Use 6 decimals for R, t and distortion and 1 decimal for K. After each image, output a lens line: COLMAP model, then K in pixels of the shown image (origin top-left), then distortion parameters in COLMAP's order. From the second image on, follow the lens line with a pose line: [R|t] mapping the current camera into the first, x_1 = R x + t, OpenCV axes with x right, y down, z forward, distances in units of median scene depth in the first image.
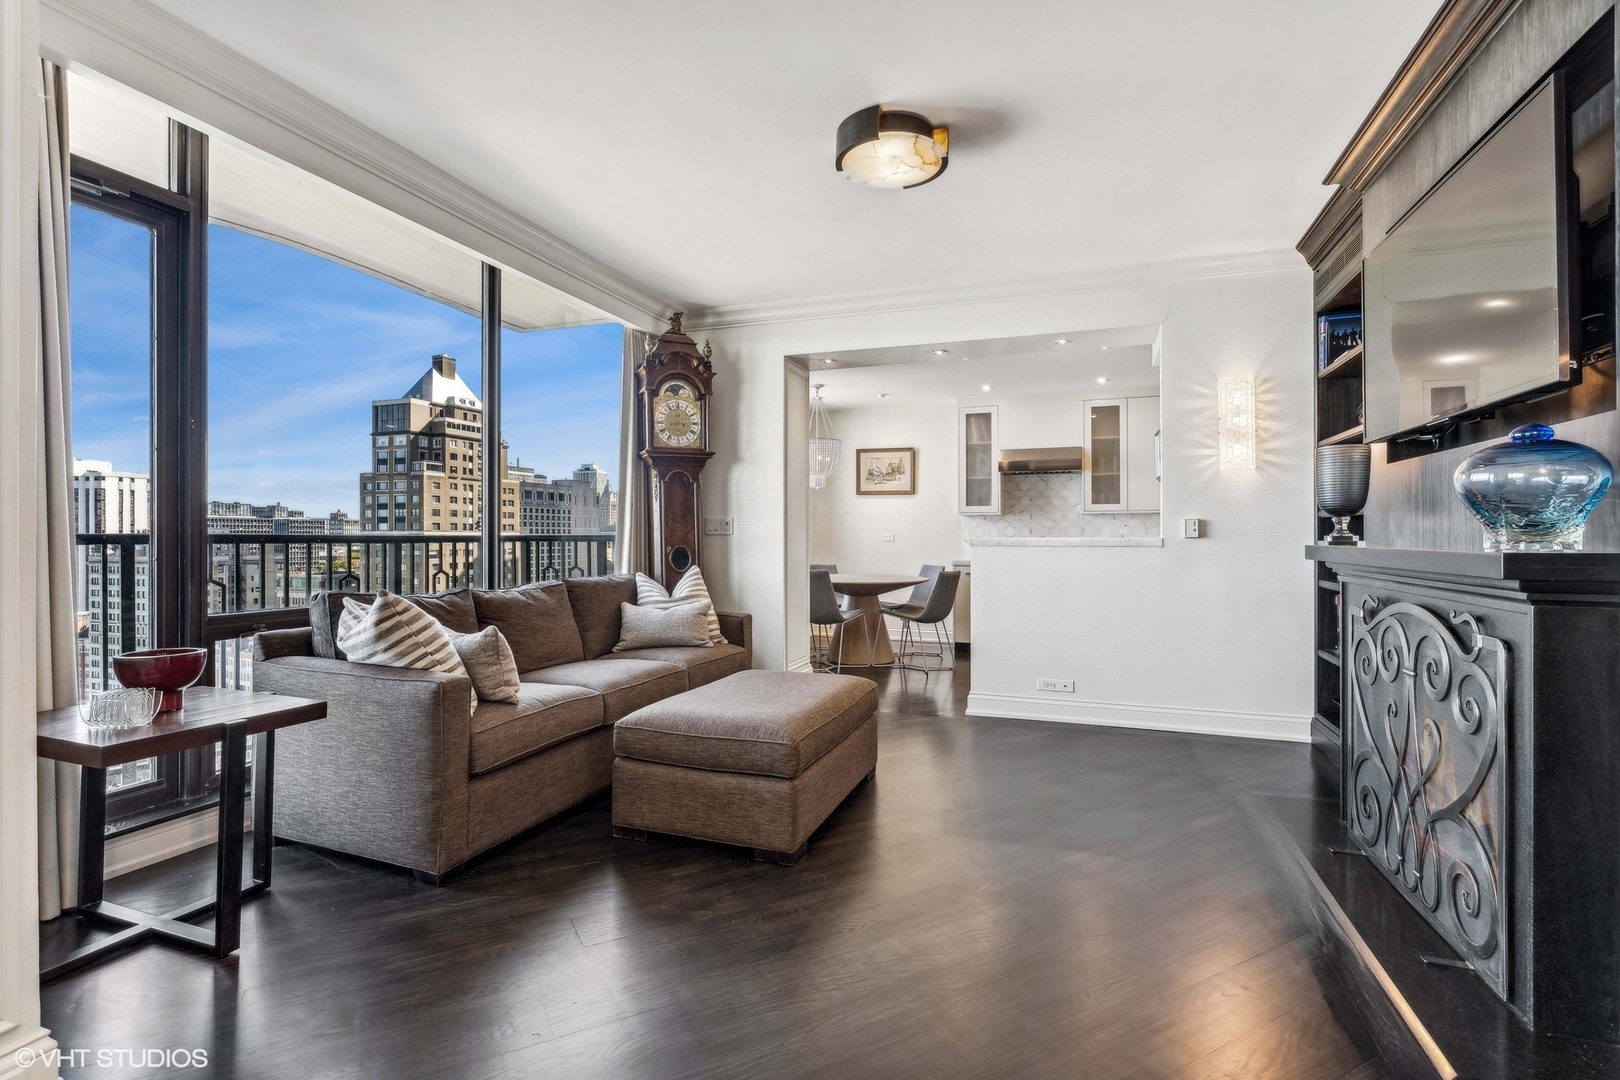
lens RADIAL K [[746.2, 0, 801.8], [0, 746.2, 531.1], [0, 0, 1]] dist [-0.014901, 0.000350]
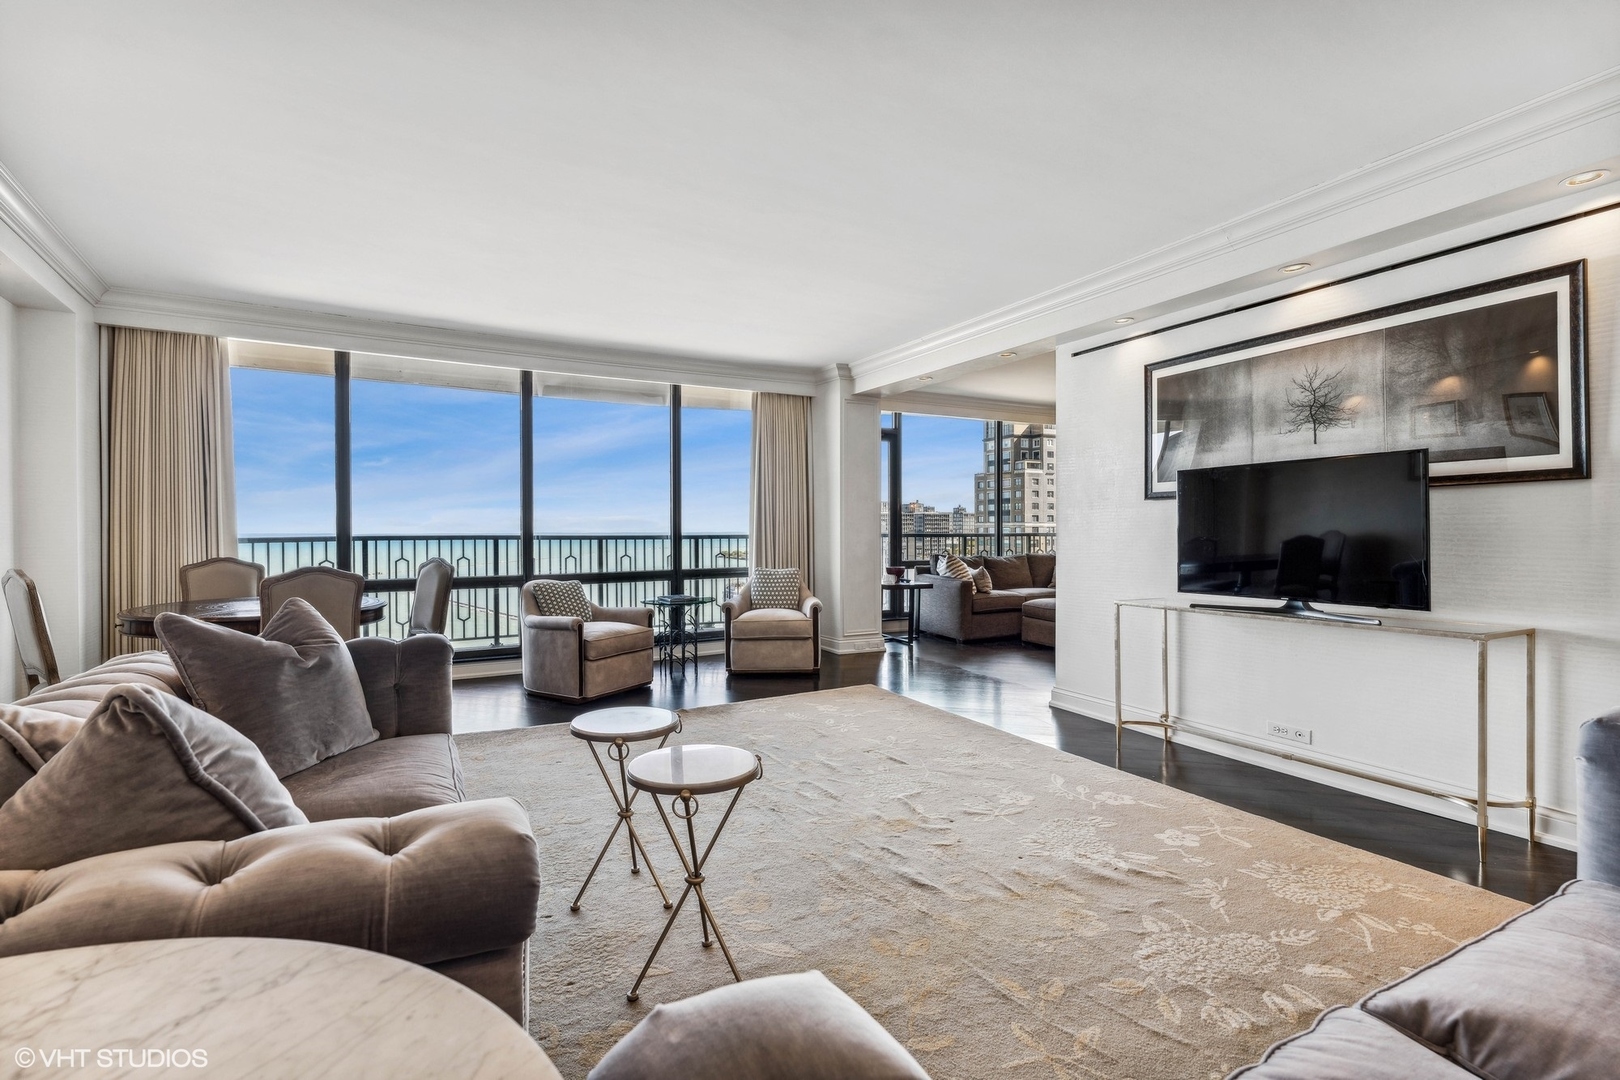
lens RADIAL K [[746.2, 0, 801.8], [0, 746.2, 531.1], [0, 0, 1]] dist [-0.014901, 0.000350]
pose [[0.718843, 0.003679, -0.695163, 0.539831], [0.005583, 0.999923, 0.011066, -0.023676], [0.695151, -0.011836, 0.718767, -0.777136]]
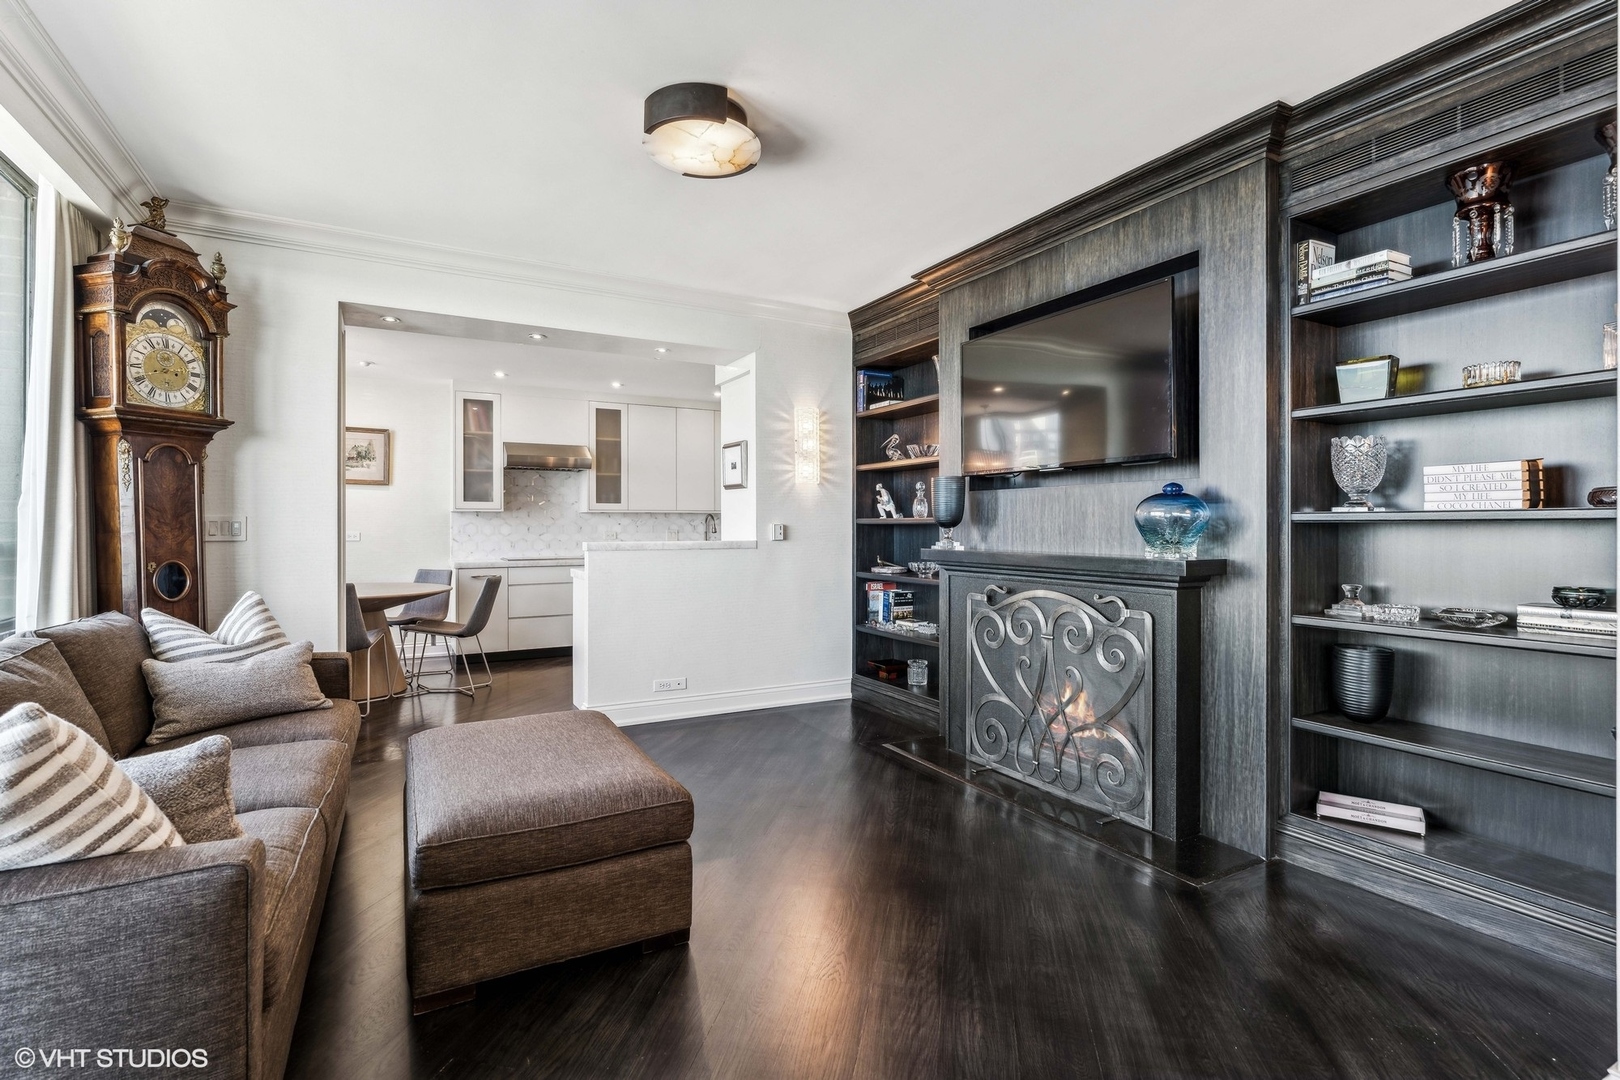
lens RADIAL K [[746.2, 0, 801.8], [0, 746.2, 531.1], [0, 0, 1]] dist [-0.014901, 0.000350]
pose [[0.659750, -0.005761, 0.751463, -0.280943], [-0.005171, 0.999912, 0.012206, -0.017213], [-0.751468, -0.011939, 0.659662, 0.165378]]
